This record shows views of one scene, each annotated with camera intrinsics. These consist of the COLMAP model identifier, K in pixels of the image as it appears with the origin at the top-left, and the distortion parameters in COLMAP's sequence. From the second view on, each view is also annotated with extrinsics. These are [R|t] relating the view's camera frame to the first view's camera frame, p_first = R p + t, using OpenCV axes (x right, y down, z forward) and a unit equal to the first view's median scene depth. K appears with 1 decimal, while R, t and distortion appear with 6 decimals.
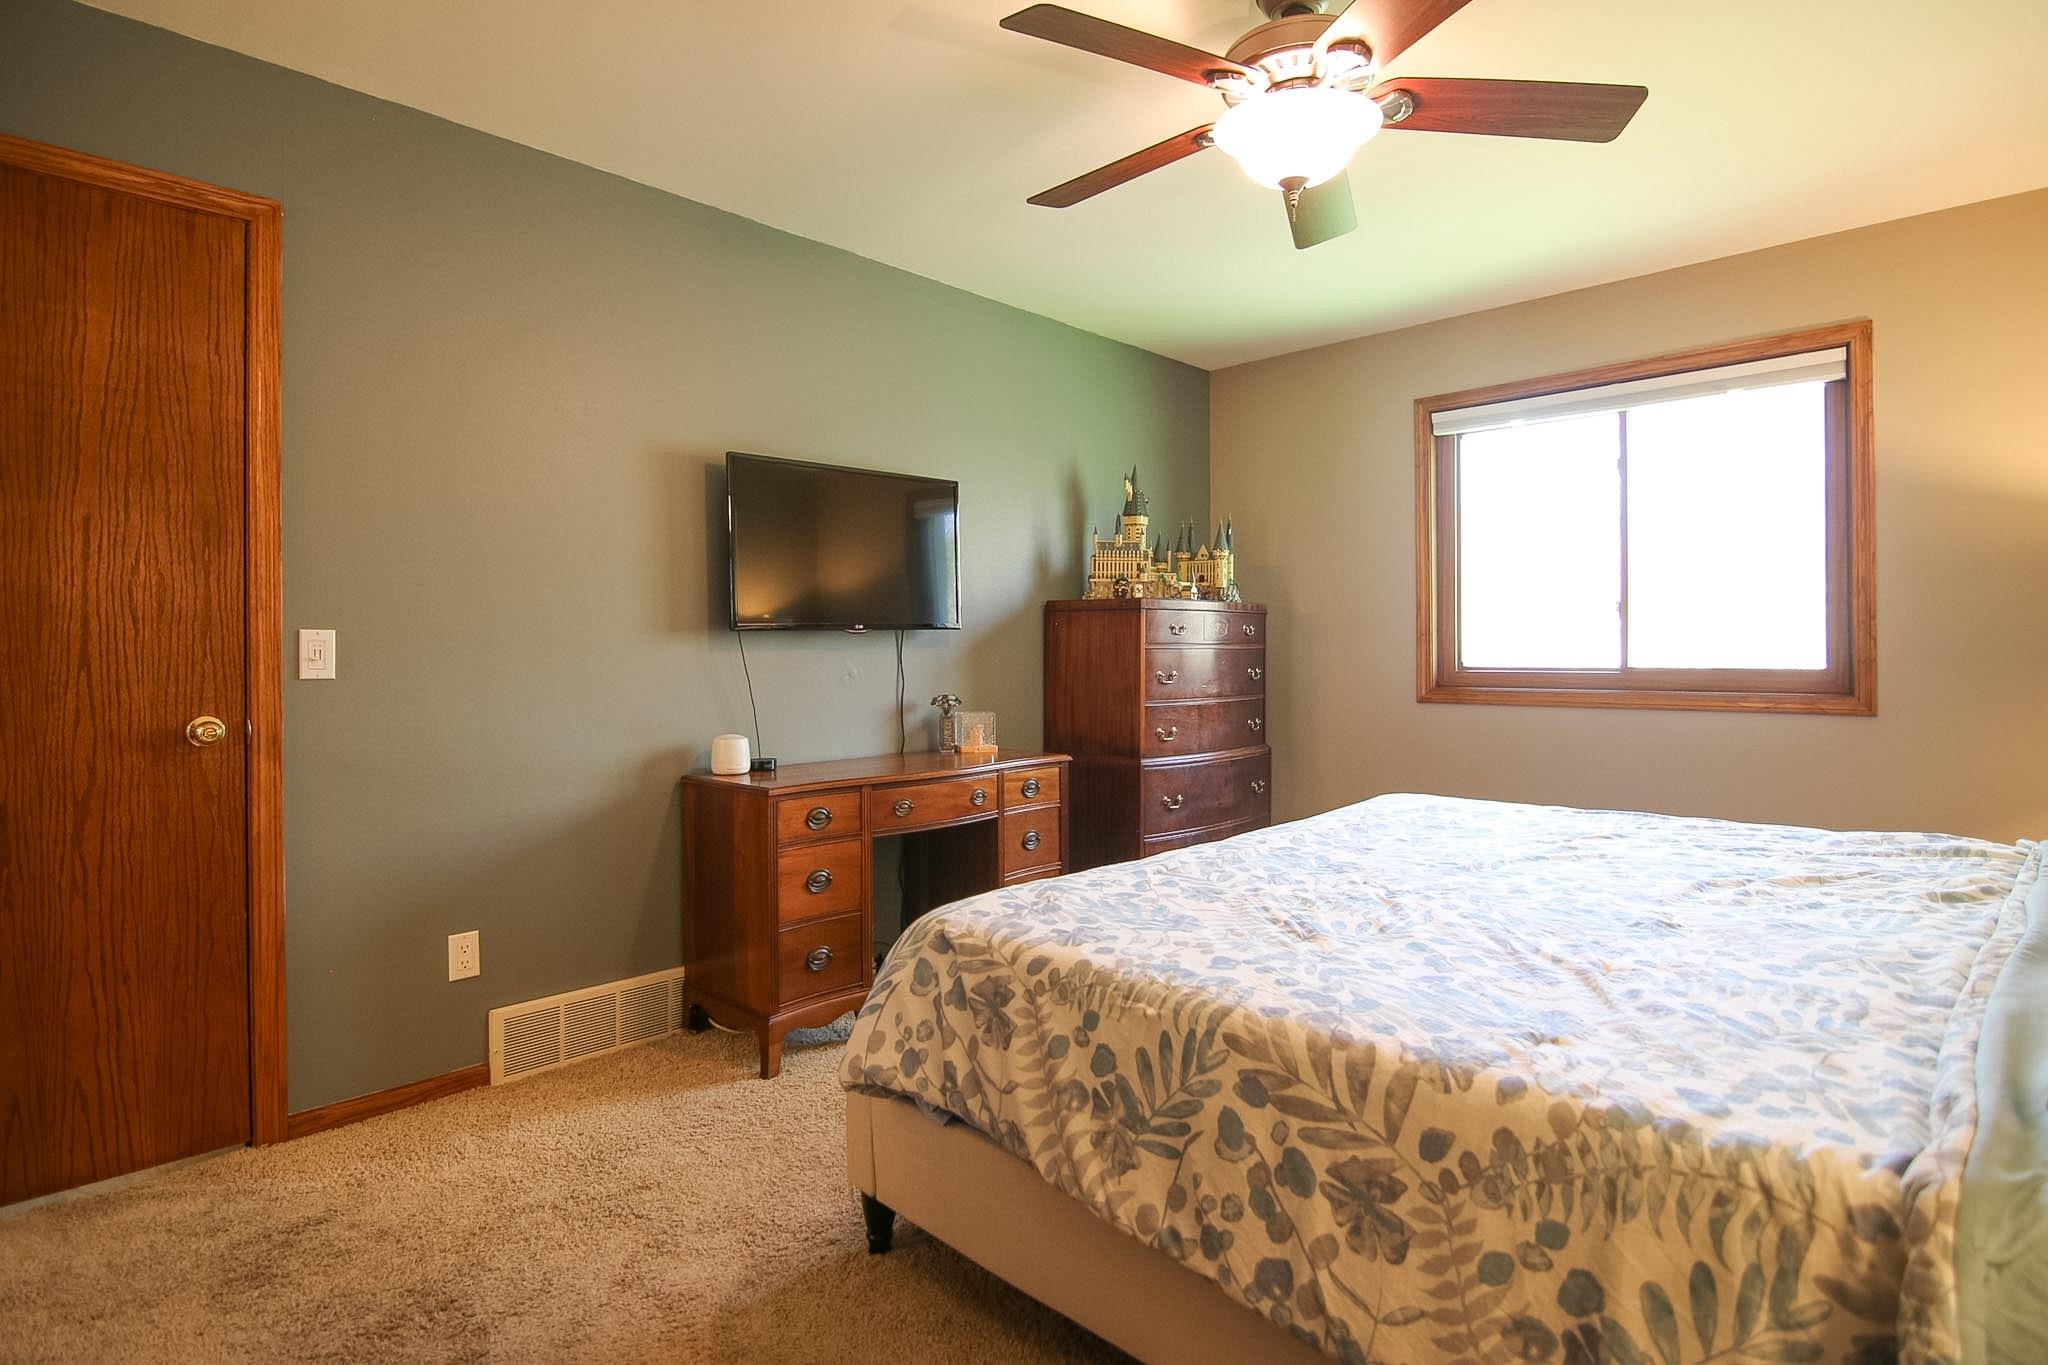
lens RADIAL K [[1041.1, 0, 1019.5], [0, 1041.1, 669.3], [0, 0, 1]] dist [-0.006549, -0.009864]
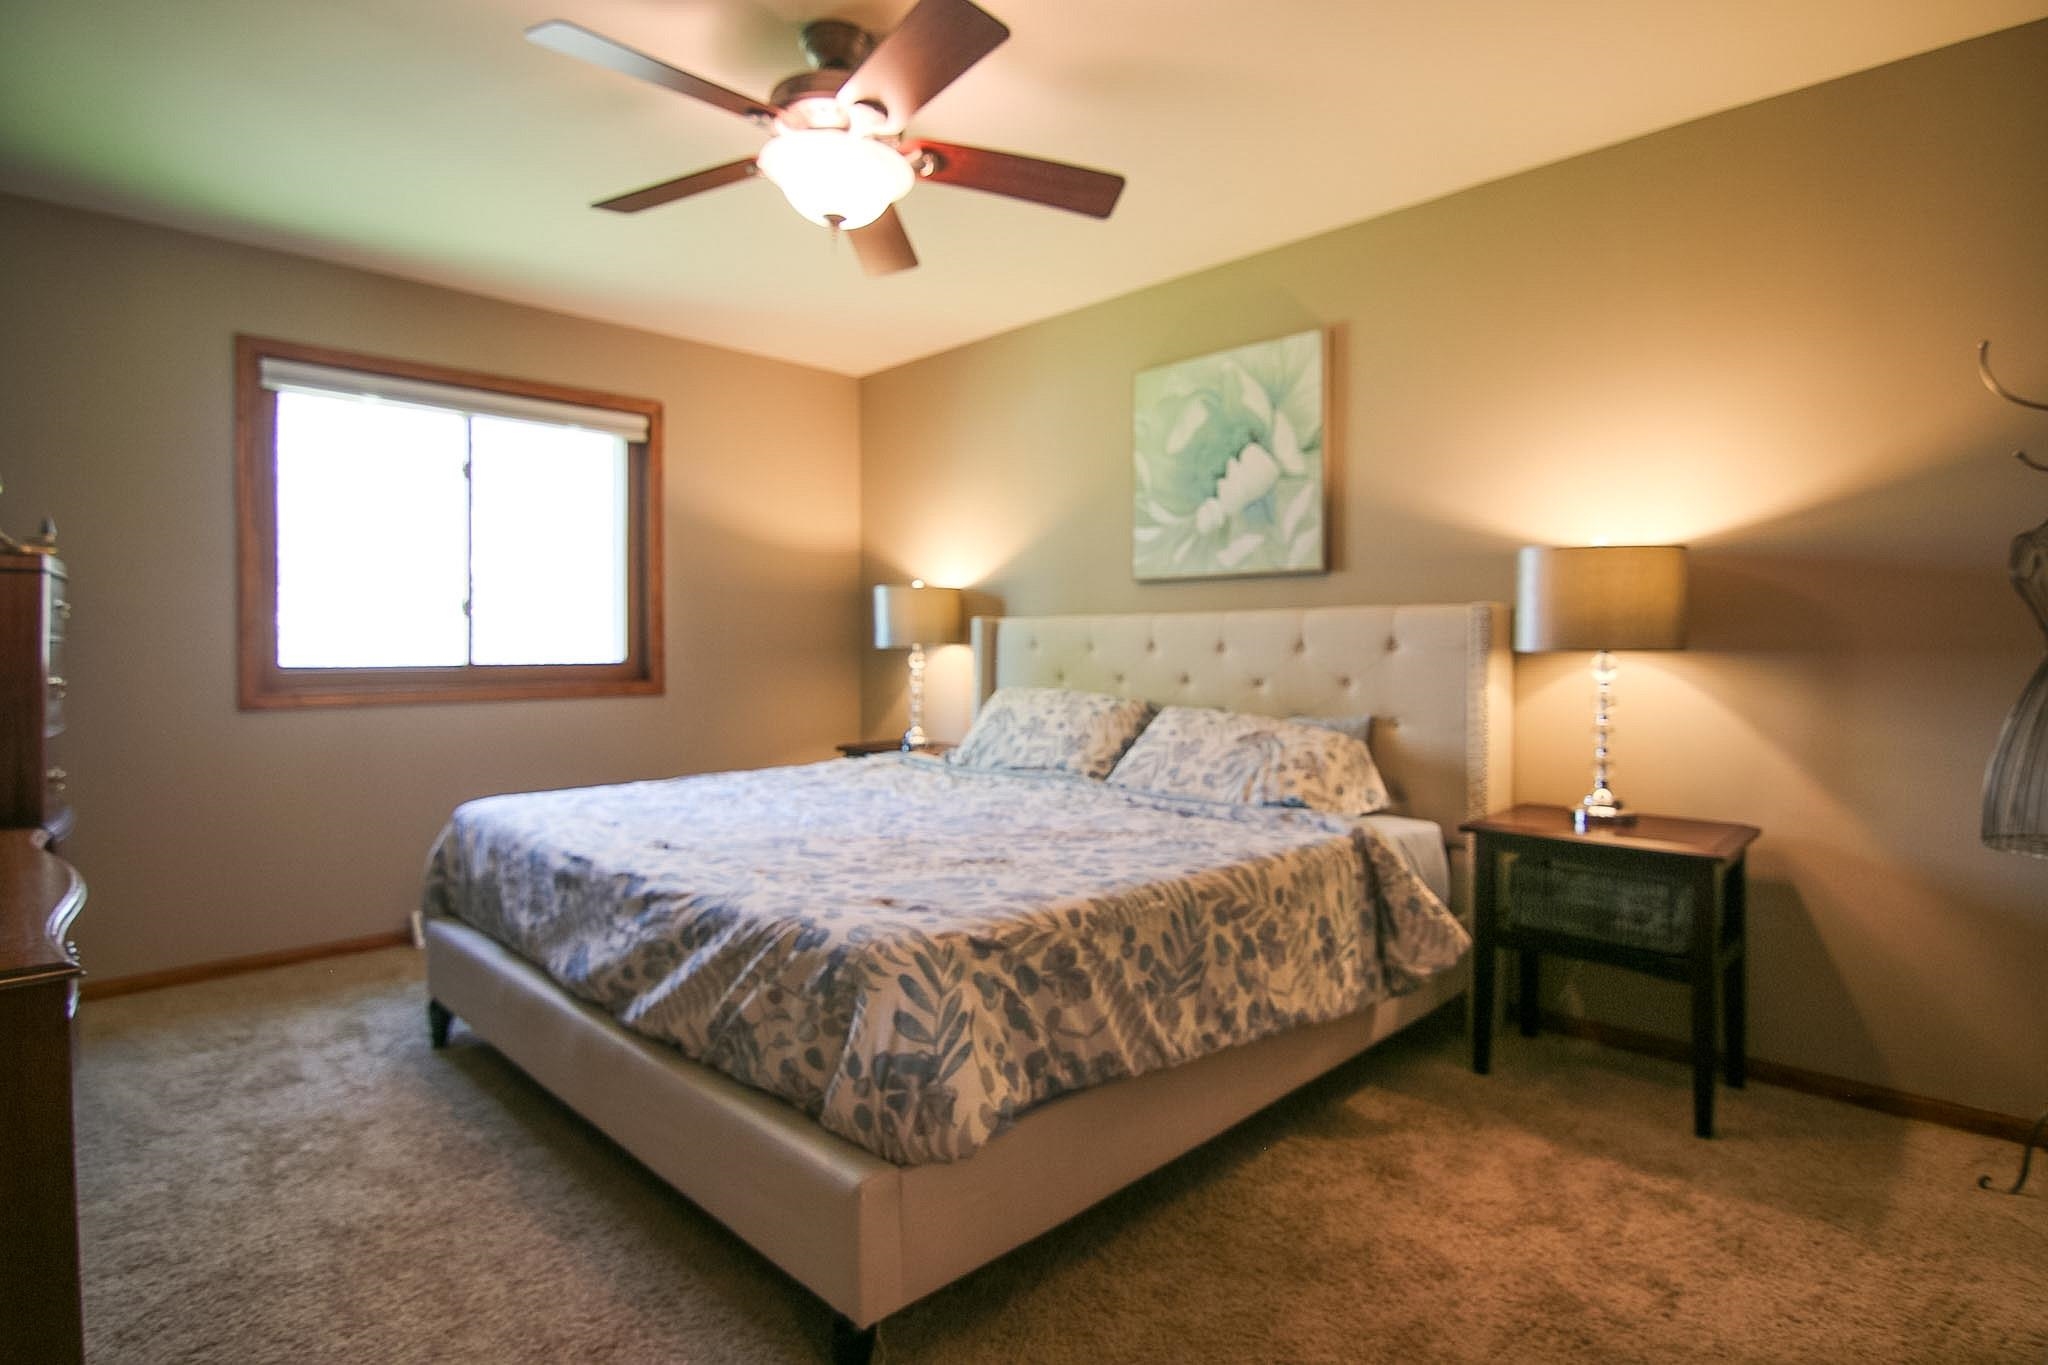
lens RADIAL K [[1041.1, 0, 1025.5], [0, 1041.1, 672.7], [0, 0, 1]] dist [-0.006549, -0.009864]
pose [[0.016102, -0.021704, 0.999635, -1.272368], [0.021816, 0.999534, 0.021350, -0.006994], [-0.999632, 0.021465, 0.016568, 1.185011]]
